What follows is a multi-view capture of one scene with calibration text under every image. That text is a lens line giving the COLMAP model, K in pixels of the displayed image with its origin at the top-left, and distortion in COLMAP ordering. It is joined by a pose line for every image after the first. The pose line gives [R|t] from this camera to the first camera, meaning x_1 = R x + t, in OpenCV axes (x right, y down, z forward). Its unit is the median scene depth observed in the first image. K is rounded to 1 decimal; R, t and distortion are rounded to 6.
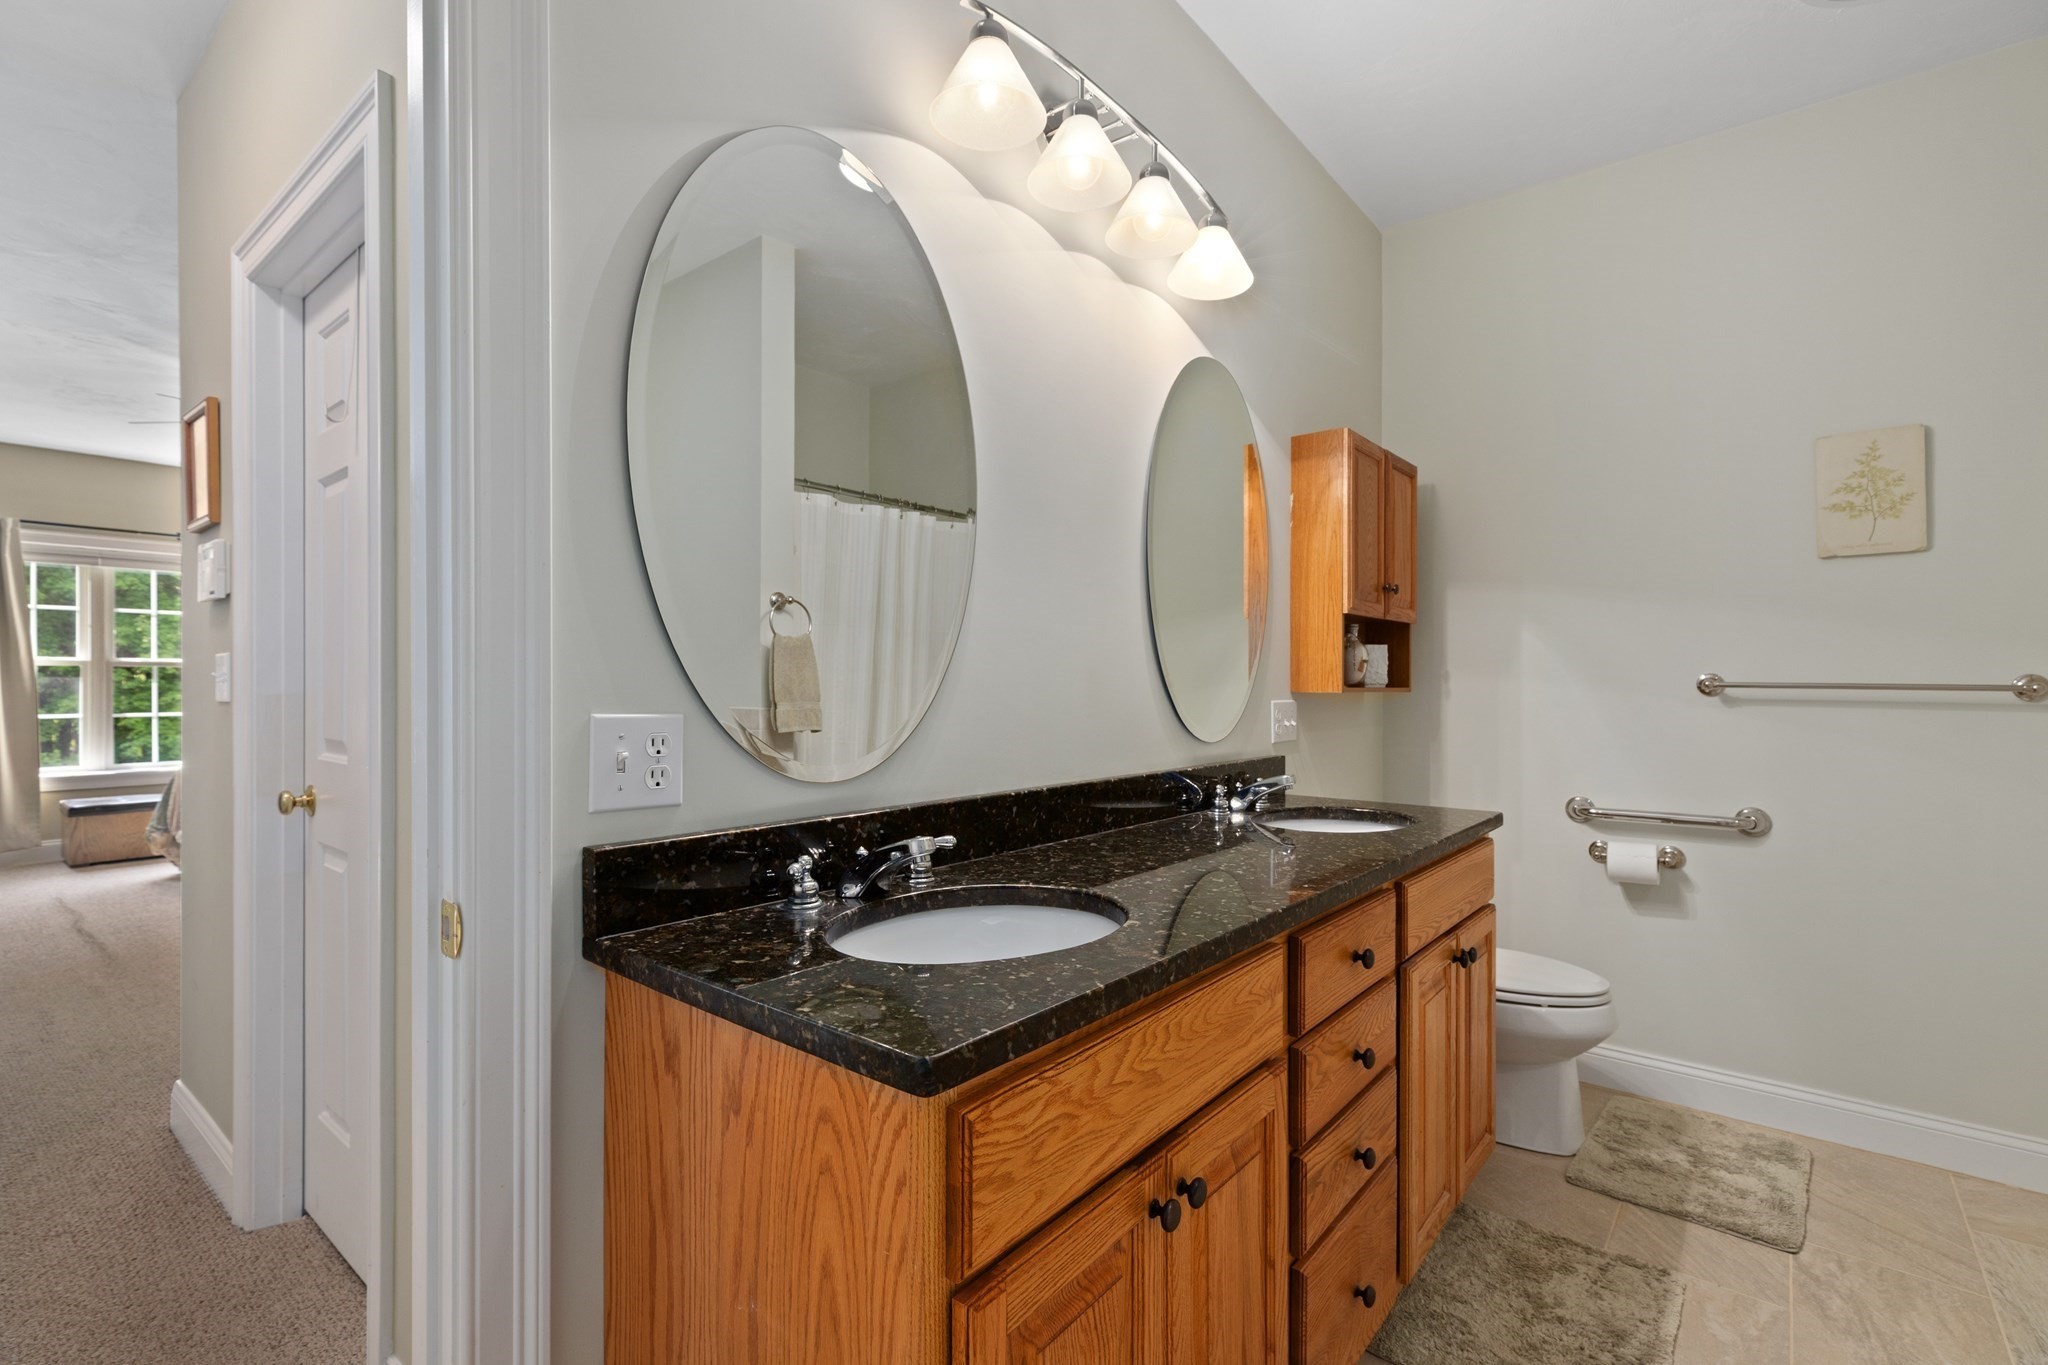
lens RADIAL K [[923.7, 0, 1024.9], [0, 923.7, 706.1], [0, 0, 1]] dist [0.007527, 0.000110]
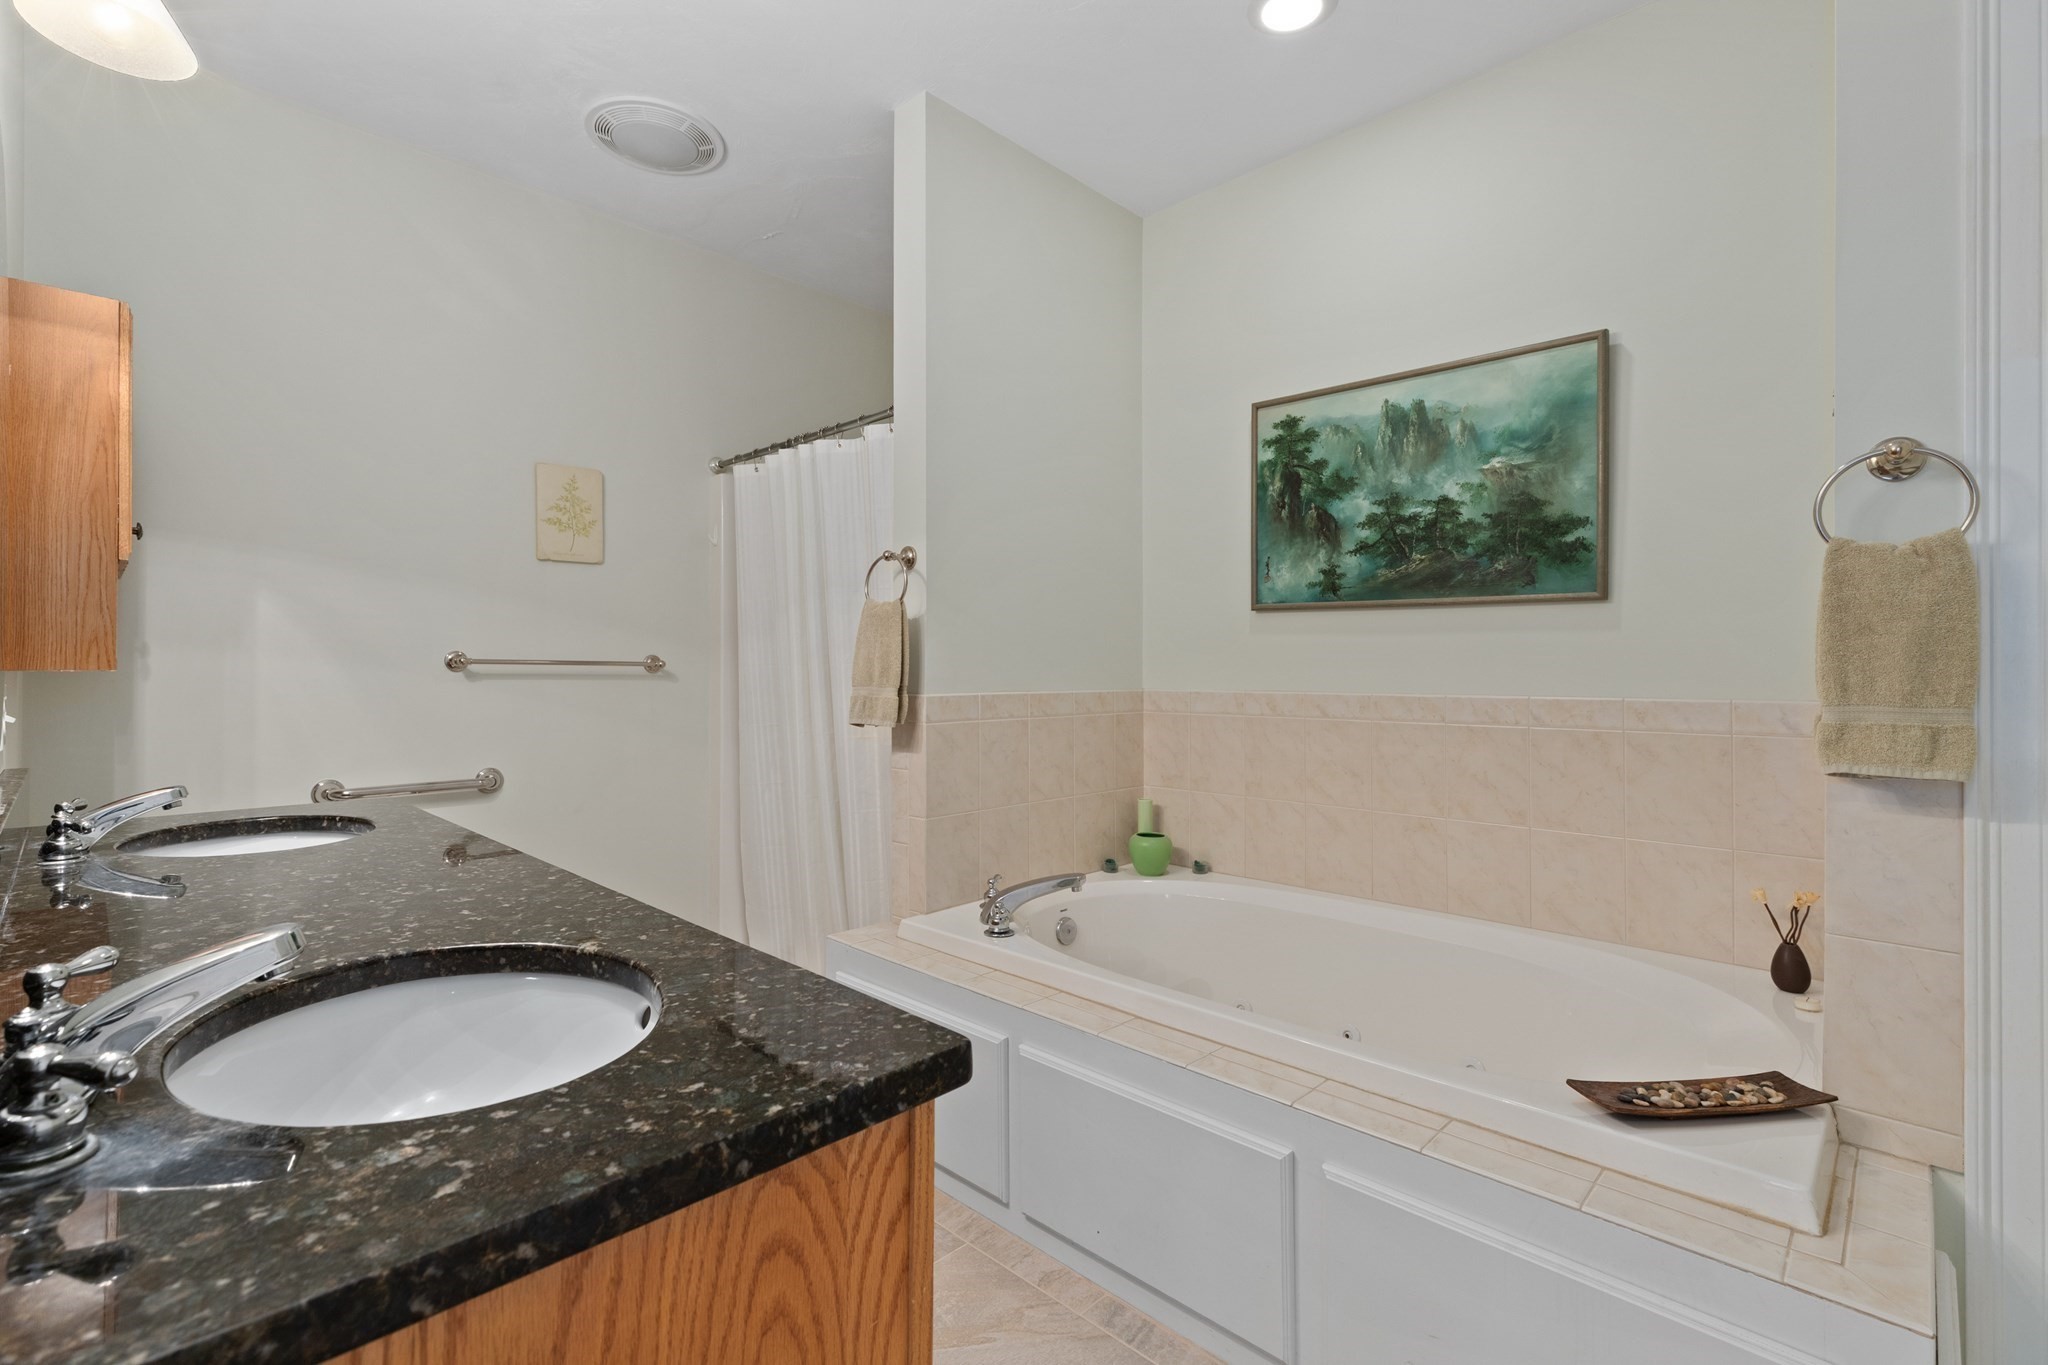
lens RADIAL K [[915.3, 0, 1024.0], [0, 915.3, 682.5], [0, 0, 1]] dist [0.000979, 0.000014]
pose [[0.090615, -0.019744, 0.995690, -0.809193], [0.021744, 0.999604, 0.017843, -0.007415], [-0.995649, 0.020033, 0.091008, 0.652857]]
